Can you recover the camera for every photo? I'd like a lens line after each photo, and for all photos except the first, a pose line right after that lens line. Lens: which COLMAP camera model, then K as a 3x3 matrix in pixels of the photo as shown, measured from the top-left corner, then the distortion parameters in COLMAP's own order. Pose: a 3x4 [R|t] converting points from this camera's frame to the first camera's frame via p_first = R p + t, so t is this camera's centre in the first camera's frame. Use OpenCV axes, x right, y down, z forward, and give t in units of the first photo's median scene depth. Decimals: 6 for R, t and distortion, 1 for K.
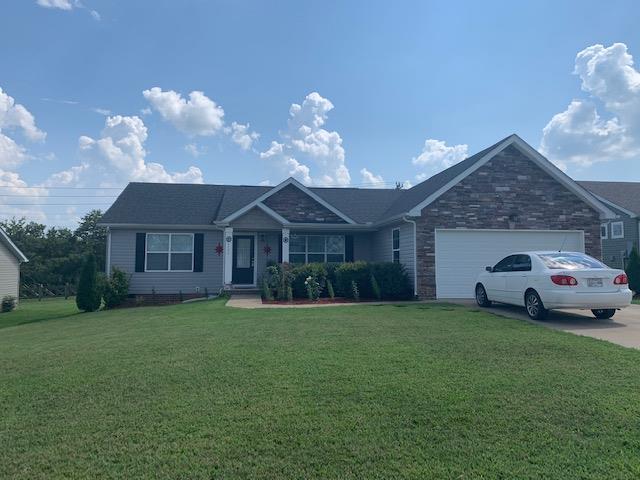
lens RADIAL K [[504.3, 0, 322.9], [0, 504.3, 216.9], [0, 0, 1]] dist [0.065151, -0.066660]
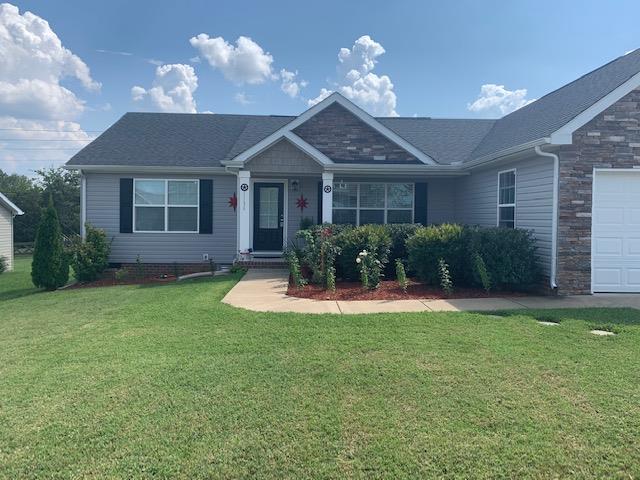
lens RADIAL K [[489.4, 0, 320.0], [0, 489.4, 240.0], [0, 0, 1]] dist [0.040184, -0.002599]
pose [[0.994703, 0.013434, -0.101906, -0.015416], [0.001567, 0.989324, 0.145723, 0.016697], [0.102776, -0.145111, 0.984063, 0.329538]]
